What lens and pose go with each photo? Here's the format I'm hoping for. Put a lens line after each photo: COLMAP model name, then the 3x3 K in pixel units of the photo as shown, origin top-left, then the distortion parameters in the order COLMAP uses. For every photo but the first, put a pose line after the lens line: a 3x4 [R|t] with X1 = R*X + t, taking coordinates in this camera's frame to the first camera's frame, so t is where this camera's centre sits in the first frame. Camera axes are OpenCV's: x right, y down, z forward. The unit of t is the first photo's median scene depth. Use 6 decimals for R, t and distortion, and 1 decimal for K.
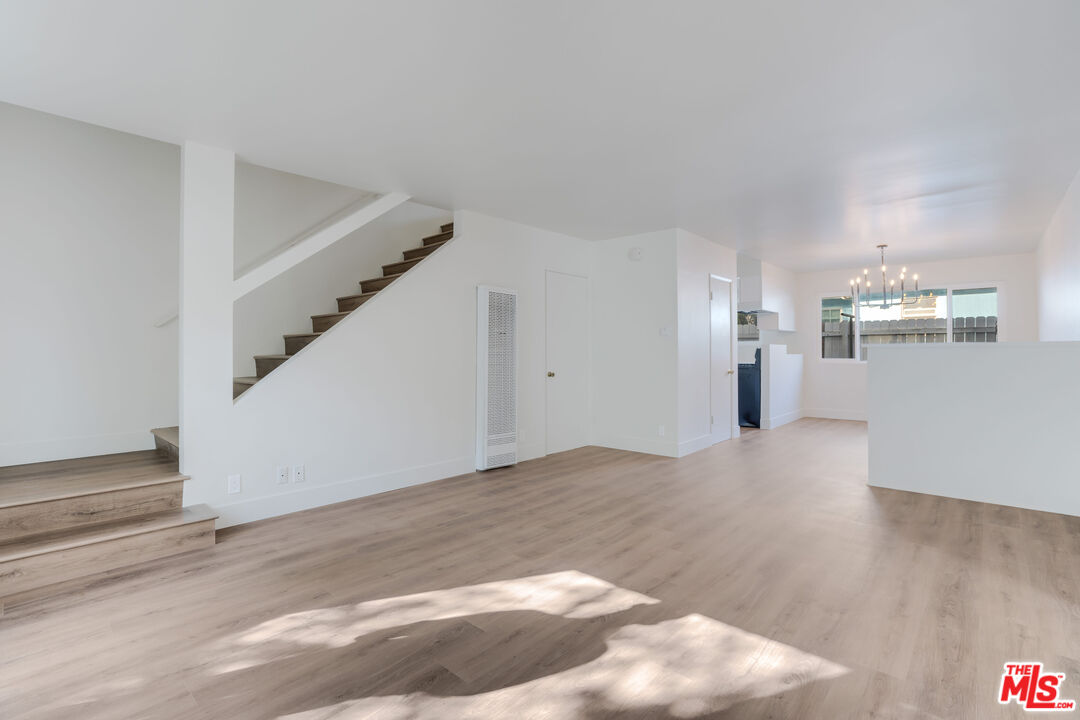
lens RADIAL K [[506.5, 0, 524.9], [0, 506.5, 346.8], [0, 0, 1]] dist [-0.077157, 0.031617]
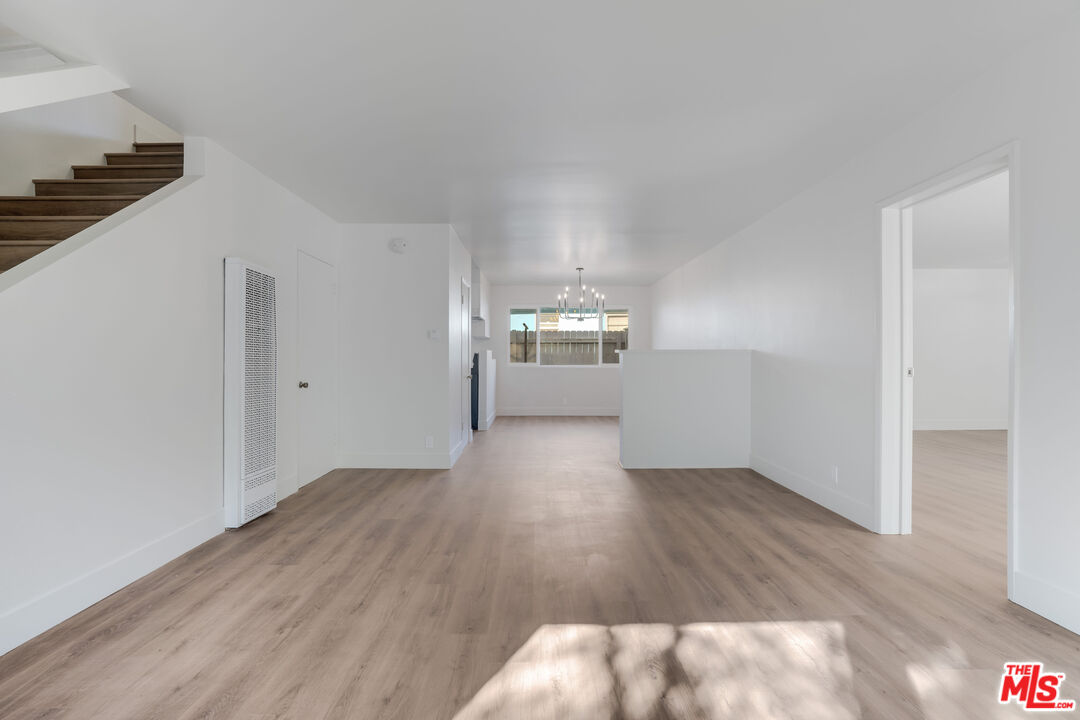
lens RADIAL K [[501.9, 0, 540.0], [0, 501.9, 360.0], [0, 0, 1]] dist [-0.058229, 0.029639]
pose [[0.722675, -0.001883, 0.691186, -0.244911], [-0.008922, 0.999888, 0.012053, 0.004918], [-0.691131, -0.014877, 0.722576, 0.230181]]
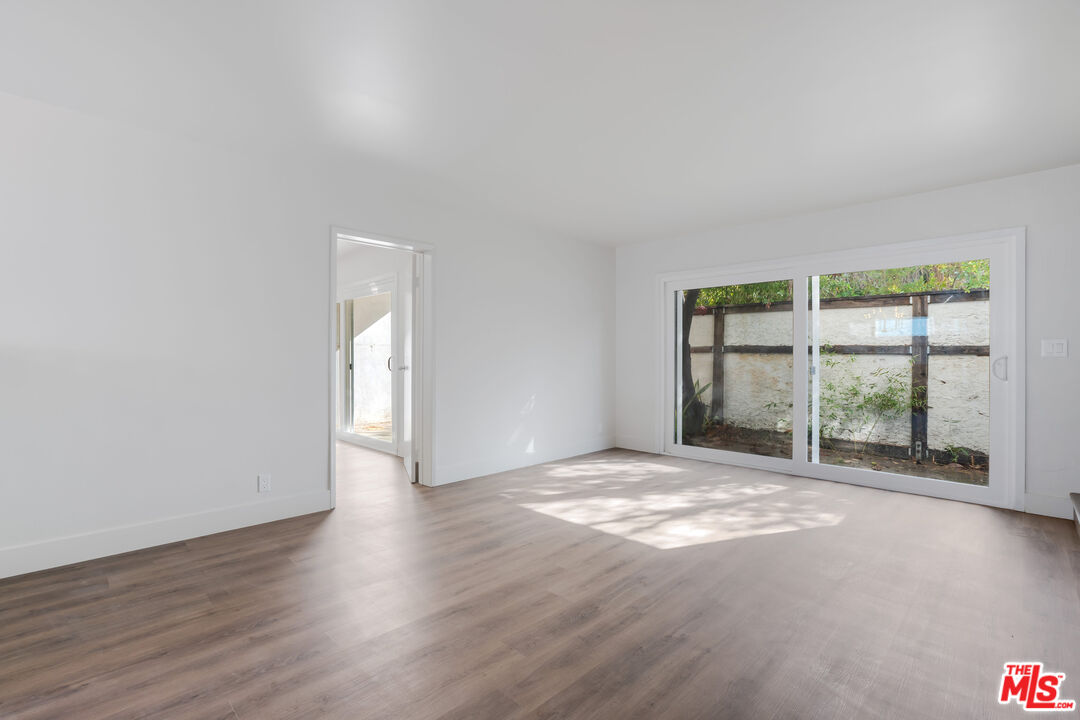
lens RADIAL K [[501.9, 0, 540.0], [0, 501.9, 360.0], [0, 0, 1]] dist [-0.058229, 0.029639]
pose [[-1.000000, 0.000021, -0.000073, 0.198851], [0.000022, 0.999935, -0.011400, 0.017879], [0.000072, -0.011400, -0.999935, 1.132221]]
